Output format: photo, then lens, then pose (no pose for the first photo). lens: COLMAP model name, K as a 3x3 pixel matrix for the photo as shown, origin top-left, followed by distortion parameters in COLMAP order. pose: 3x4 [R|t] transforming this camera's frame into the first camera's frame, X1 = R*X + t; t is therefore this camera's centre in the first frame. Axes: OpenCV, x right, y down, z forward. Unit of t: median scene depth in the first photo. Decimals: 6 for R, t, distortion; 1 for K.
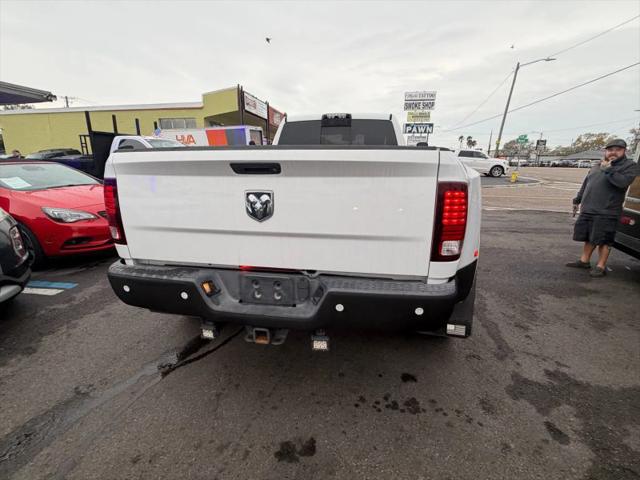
lens RADIAL K [[313.5, 0, 318.9], [0, 313.5, 239.9], [0, 0, 1]] dist [0.002949, -0.002085]
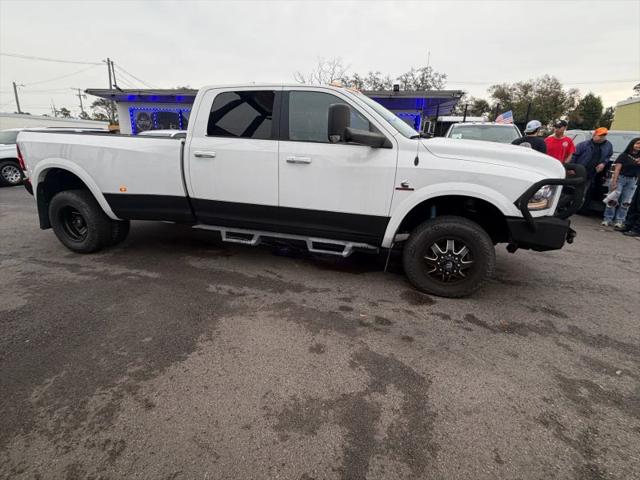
lens RADIAL K [[313.5, 0, 315.9], [0, 313.5, 238.9], [0, 0, 1]] dist [0.002949, -0.002085]
pose [[-0.118087, 0.288391, -0.950203, 1.973898], [-0.272709, 0.910687, 0.310289, -0.635601], [0.954822, 0.295770, -0.028893, 2.490028]]
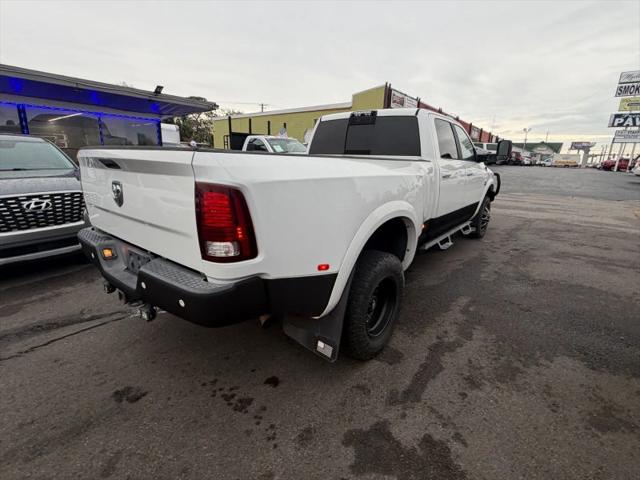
lens RADIAL K [[313.5, 0, 318.2], [0, 313.5, 239.5], [0, 0, 1]] dist [0.002949, -0.002085]
pose [[0.879134, 0.139883, -0.455584, 0.746119], [-0.137161, 0.989772, 0.039222, -0.057184], [0.456411, 0.028007, 0.889328, 0.164025]]
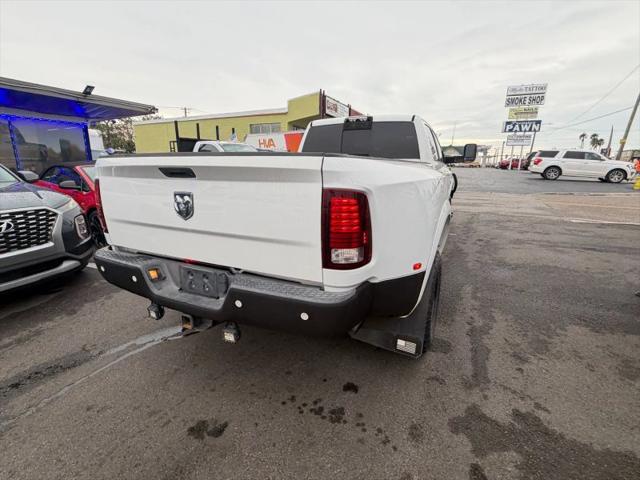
lens RADIAL K [[313.5, 0, 319.0], [0, 313.5, 239.5], [0, 0, 1]] dist [0.002949, -0.002085]
pose [[0.963298, 0.065911, -0.260218, 0.385953], [-0.067585, 0.997710, 0.002519, -0.014851], [0.259788, 0.015160, 0.965547, 0.024140]]
